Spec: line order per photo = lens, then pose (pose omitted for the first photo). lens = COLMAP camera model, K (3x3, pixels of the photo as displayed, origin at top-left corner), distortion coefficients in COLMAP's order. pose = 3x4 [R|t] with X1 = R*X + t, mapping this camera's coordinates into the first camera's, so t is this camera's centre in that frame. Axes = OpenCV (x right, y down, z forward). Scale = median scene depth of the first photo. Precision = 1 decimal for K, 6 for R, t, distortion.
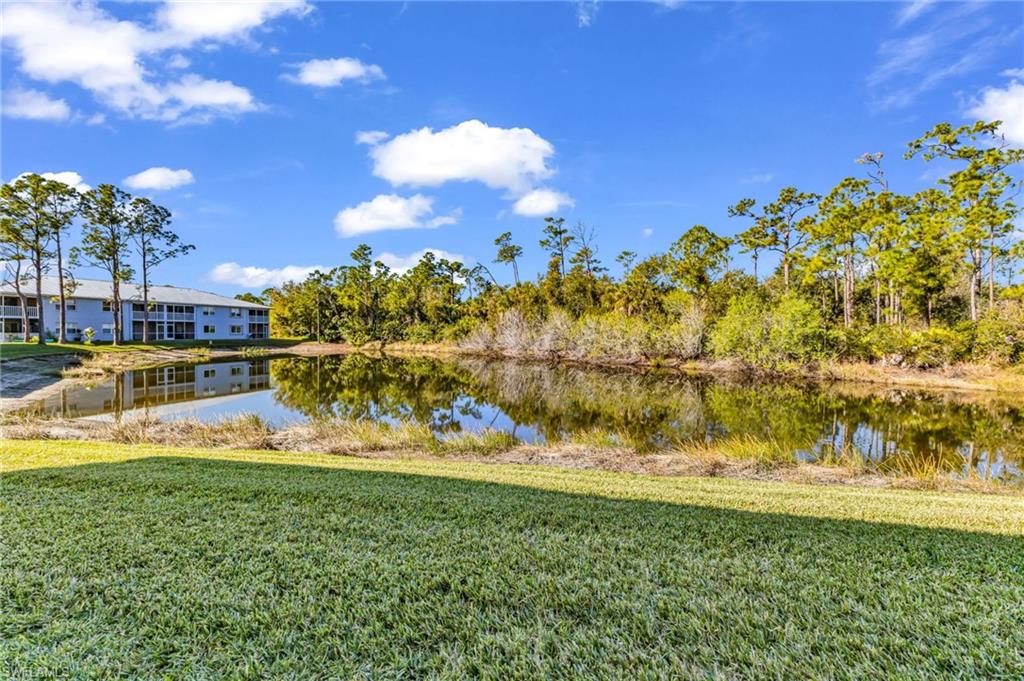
lens RADIAL K [[438.3, 0, 512.5], [0, 438.3, 337.6], [0, 0, 1]] dist [0.002720, 0.000302]
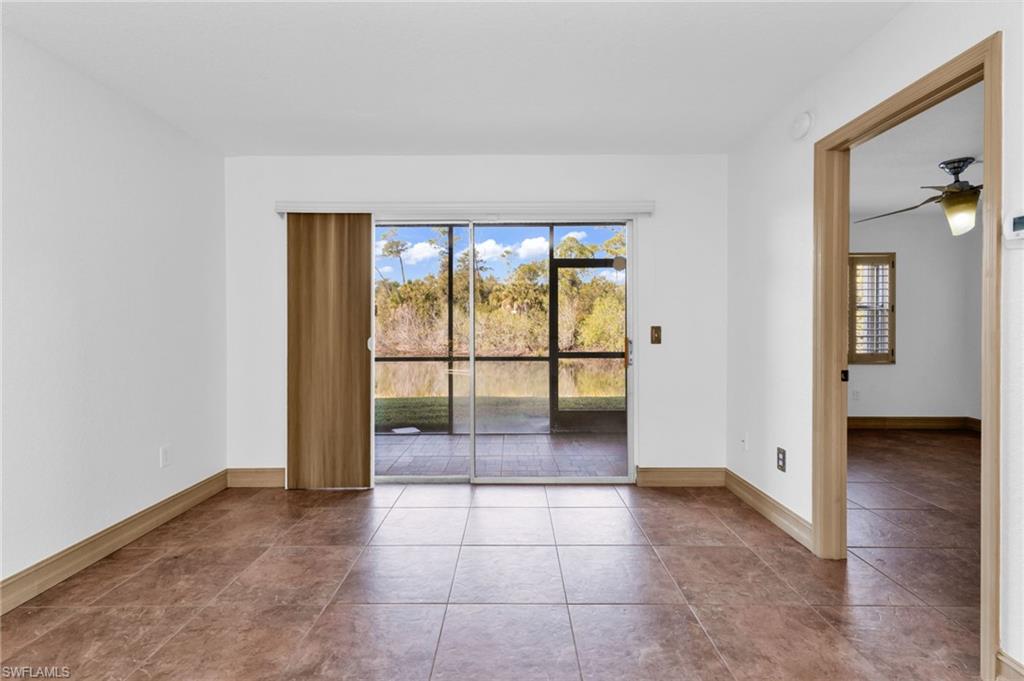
lens RADIAL K [[458.7, 0, 512.0], [0, 458.7, 328.6], [0, 0, 1]] dist [0.012994, -0.000016]
pose [[0.963727, -0.006866, 0.266800, -0.045494], [0.008836, 0.999942, -0.006188, -0.002103], [-0.266742, 0.008321, 0.963732, -0.111377]]
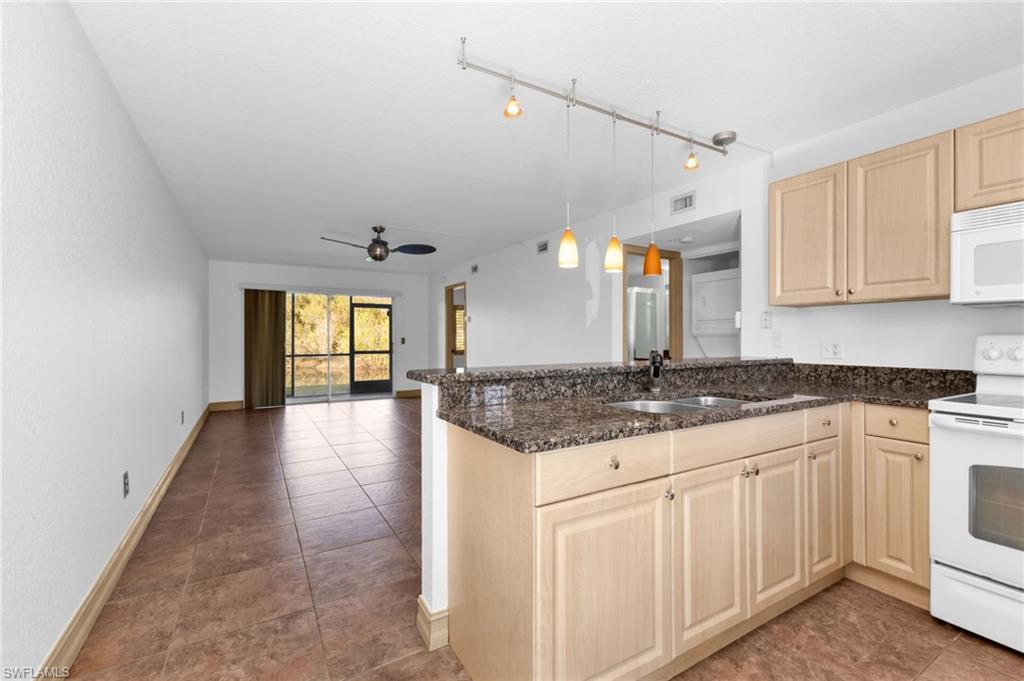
lens RADIAL K [[438.3, 0, 512.5], [0, 438.3, 337.6], [0, 0, 1]] dist [0.002720, 0.000302]
pose [[0.691823, -0.006550, 0.722037, -0.090730], [0.015379, 0.999866, -0.005665, -0.001268], [-0.721903, 0.015024, 0.691831, -0.184459]]
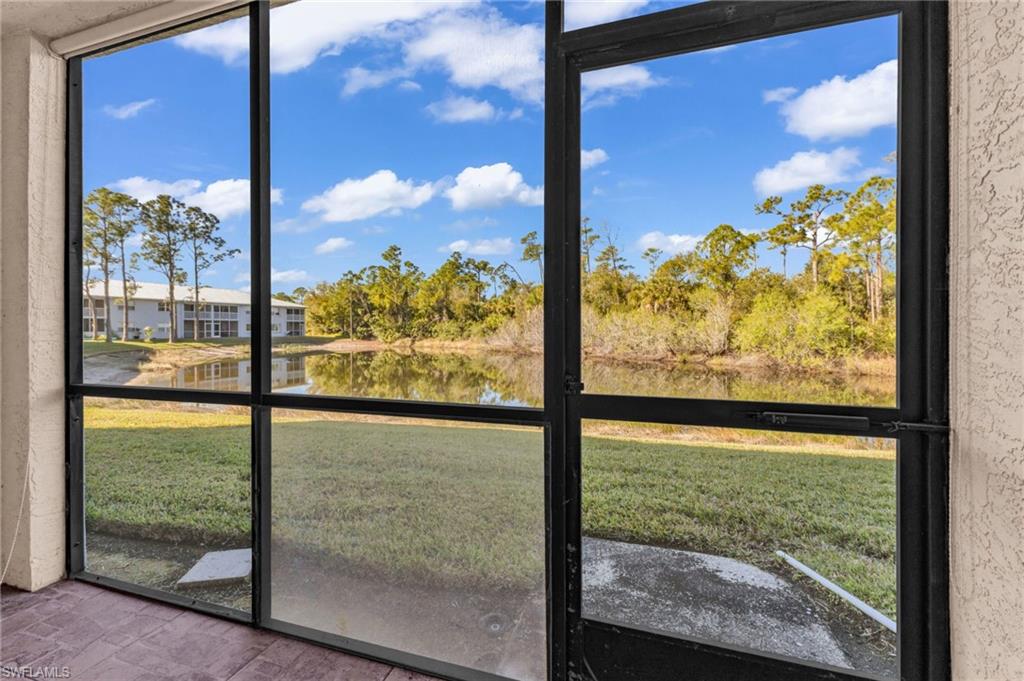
lens RADIAL K [[444.9, 0, 505.6], [0, 444.9, 330.3], [0, 0, 1]] dist [0.007813, -0.000163]
pose [[0.998053, -0.004107, -0.062234, -0.015606], [0.003569, 0.999955, -0.008743, -0.001174], [0.062268, 0.008504, 0.998023, -0.050709]]
